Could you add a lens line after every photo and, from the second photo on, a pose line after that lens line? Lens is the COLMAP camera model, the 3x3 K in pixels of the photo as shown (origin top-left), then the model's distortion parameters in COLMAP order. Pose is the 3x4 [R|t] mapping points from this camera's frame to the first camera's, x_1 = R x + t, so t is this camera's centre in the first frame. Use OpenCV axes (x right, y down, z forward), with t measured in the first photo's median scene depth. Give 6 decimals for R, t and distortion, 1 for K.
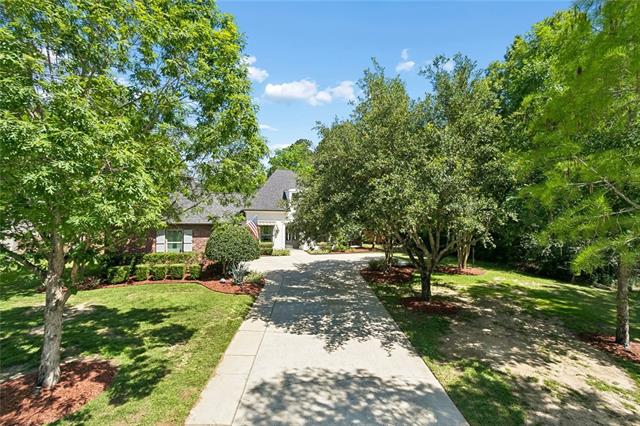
lens RADIAL K [[305.1, 0, 315.2], [0, 305.1, 213.0], [0, 0, 1]] dist [0.001230, 0.000303]
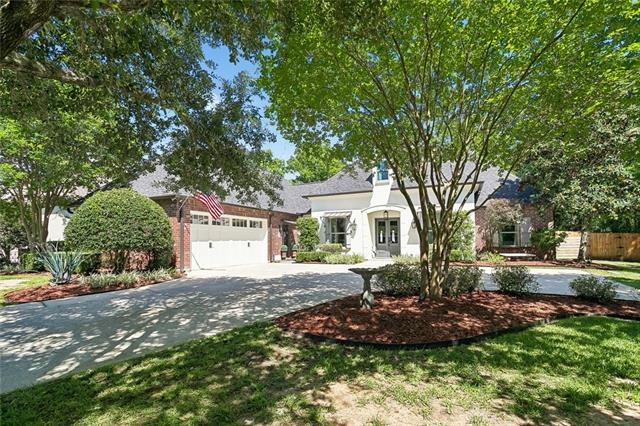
lens RADIAL K [[305.1, 0, 315.2], [0, 305.1, 213.0], [0, 0, 1]] dist [0.001230, 0.000303]
pose [[0.712394, -0.088744, -0.696146, 0.265044], [0.026106, 0.994637, -0.100080, 0.094047], [0.701294, 0.053122, 0.710890, 0.502455]]
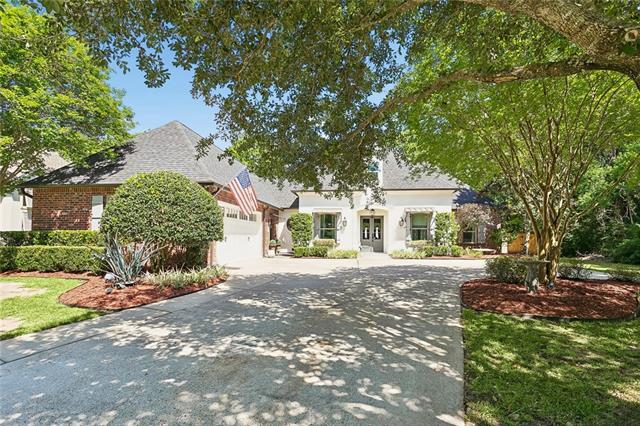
lens RADIAL K [[305.1, 0, 315.2], [0, 305.1, 213.0], [0, 0, 1]] dist [0.001230, 0.000303]
pose [[0.899422, -0.046134, -0.434640, 0.108411], [0.012843, 0.996774, -0.079222, 0.091047], [0.436893, 0.065672, 0.897113, 0.387301]]
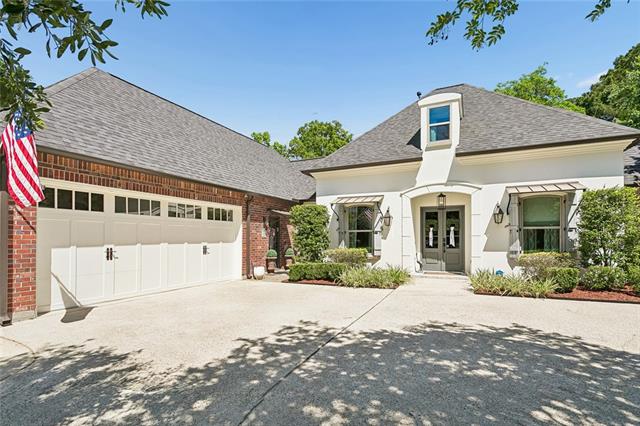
lens RADIAL K [[304.2, 0, 321.4], [0, 304.2, 226.4], [0, 0, 1]] dist [0.000140, 0.000082]
pose [[0.717027, -0.046287, -0.695507, 0.080455], [0.019316, 0.998729, -0.046553, 0.084423], [0.696778, 0.019946, 0.717010, 0.685305]]
